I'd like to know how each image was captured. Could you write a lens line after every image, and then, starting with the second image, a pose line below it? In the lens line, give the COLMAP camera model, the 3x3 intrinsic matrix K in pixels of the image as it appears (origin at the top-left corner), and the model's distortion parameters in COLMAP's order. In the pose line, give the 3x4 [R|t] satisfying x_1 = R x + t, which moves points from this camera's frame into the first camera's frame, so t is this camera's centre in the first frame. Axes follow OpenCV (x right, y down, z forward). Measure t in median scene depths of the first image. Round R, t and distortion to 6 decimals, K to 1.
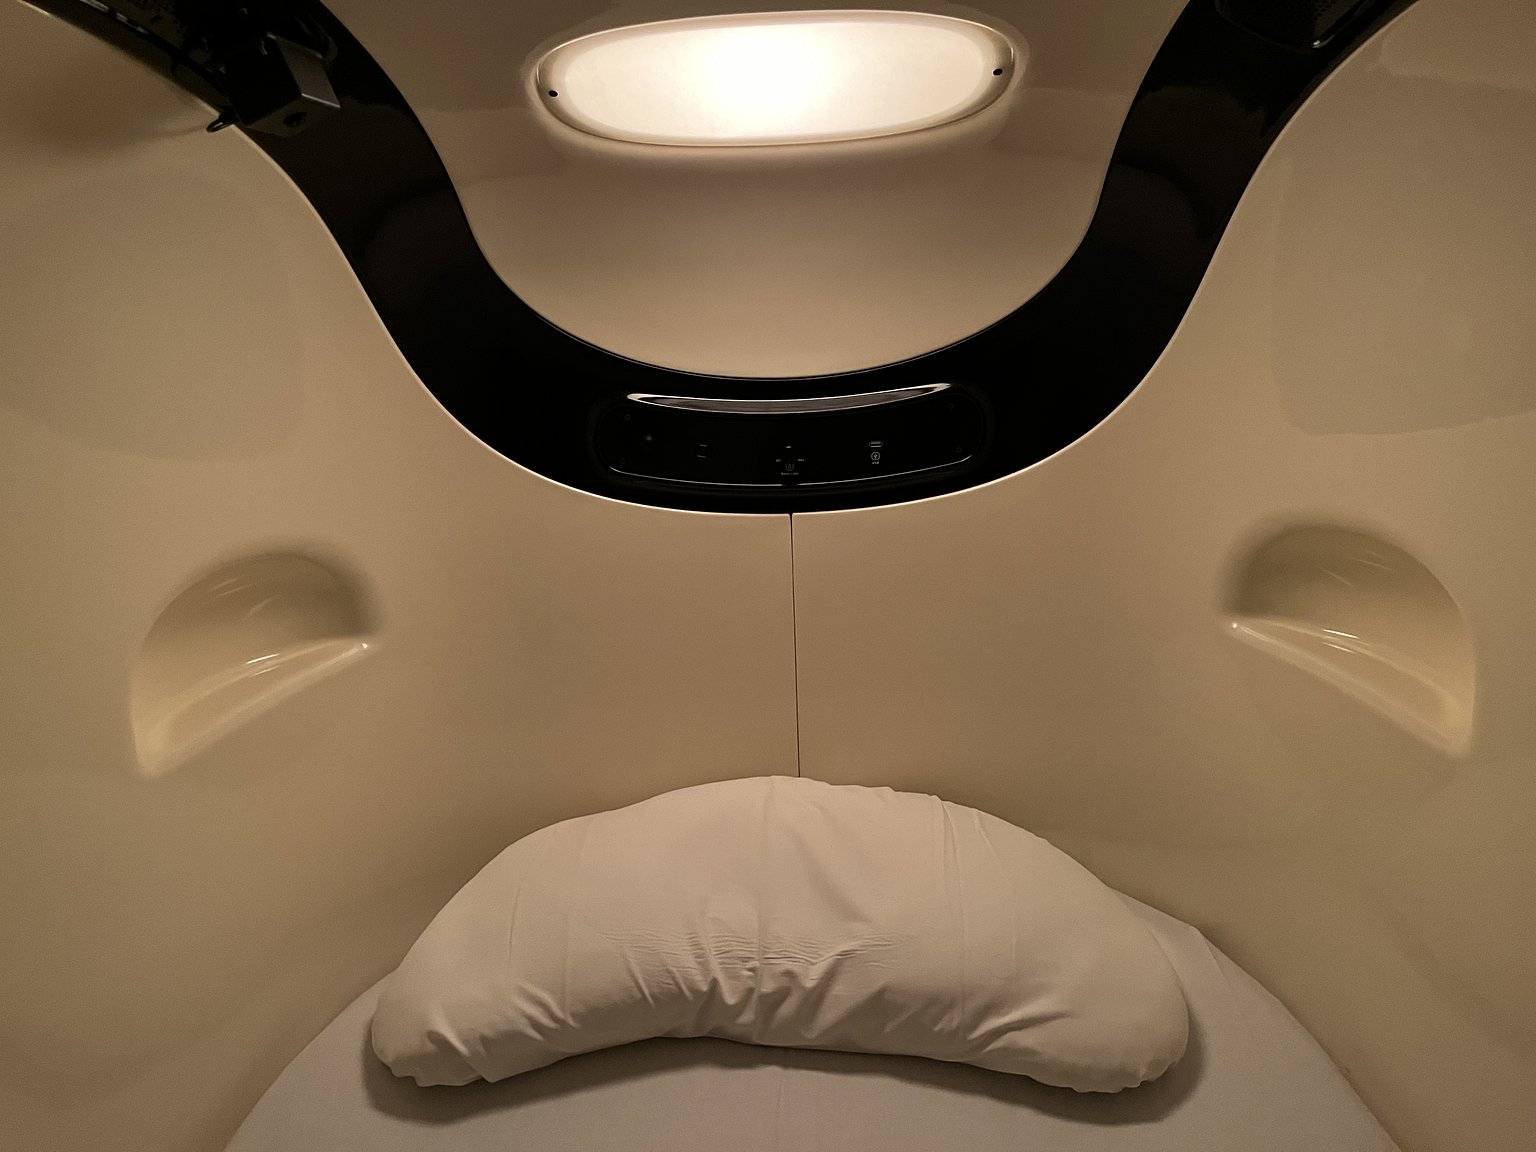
lens RADIAL K [[1142.3, 0, 784.4], [0, 1142.3, 573.7], [0, 0, 1]] dist [0.004613, -0.003850]
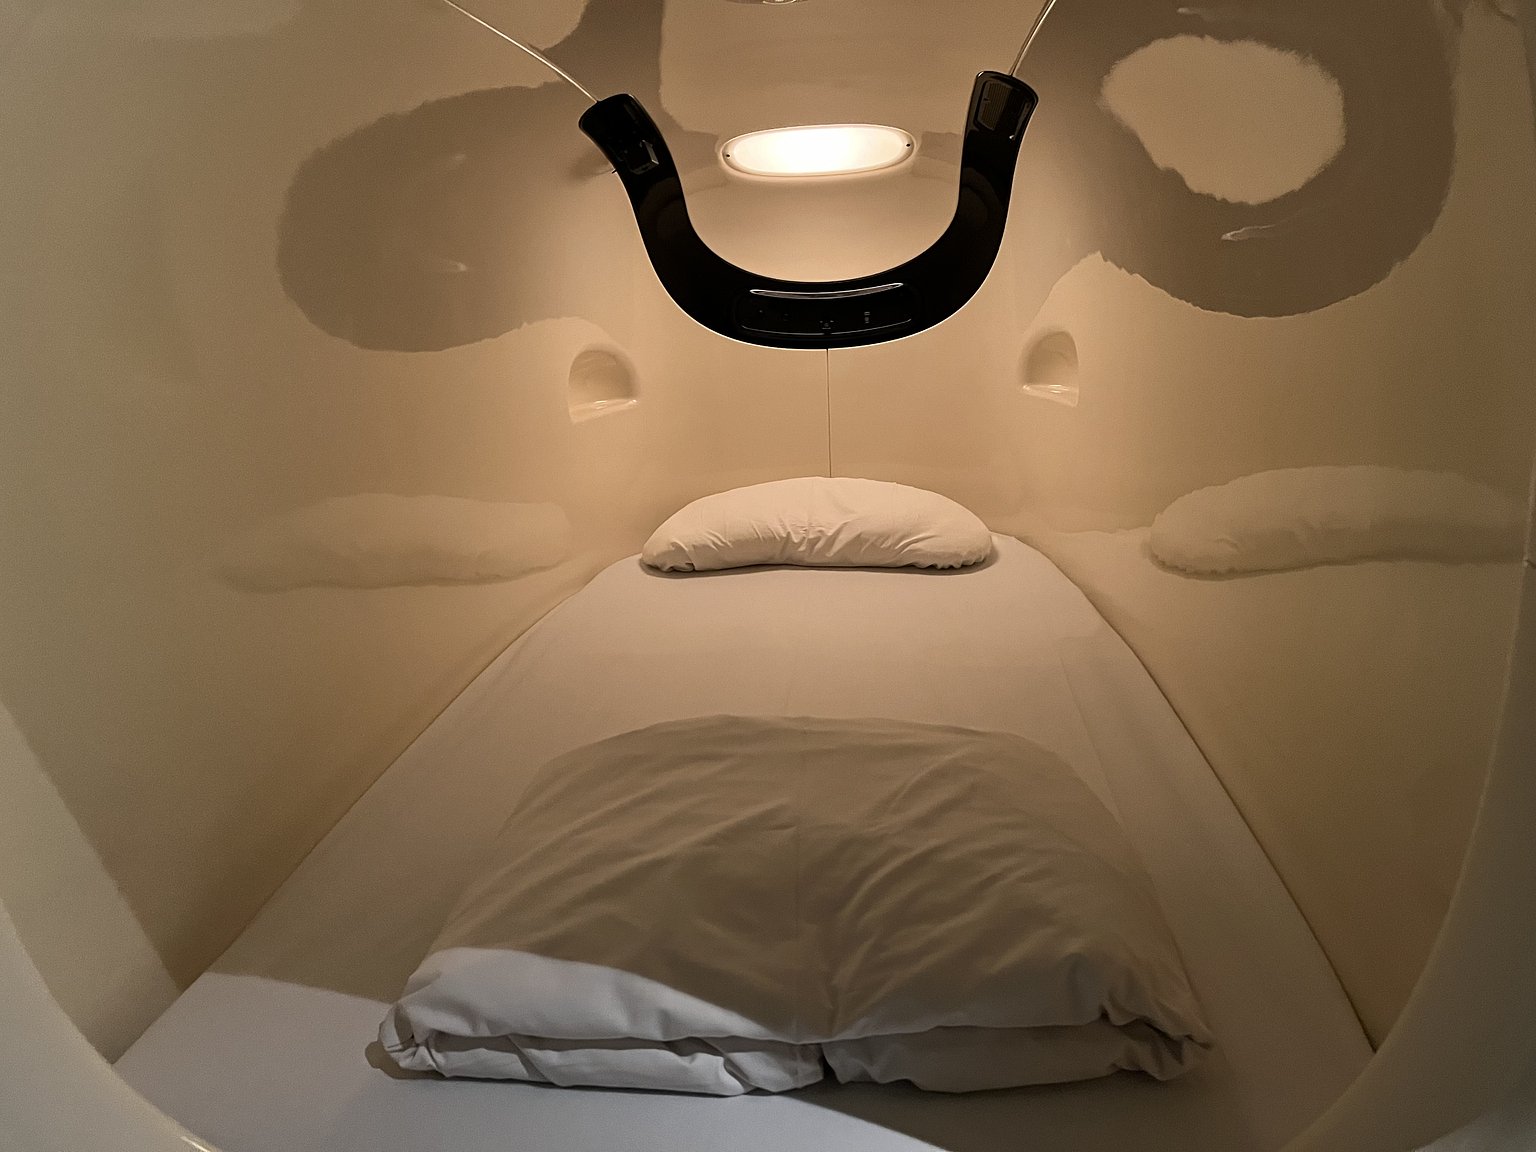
lens RADIAL K [[1142.3, 0, 752.9], [0, 1142.3, 581.8], [0, 0, 1]] dist [0.004613, -0.003850]
pose [[0.996041, 0.013570, -0.087854, 0.072605], [-0.013358, 0.999906, 0.002998, 0.451530], [0.087886, -0.001813, 0.996129, -1.343341]]
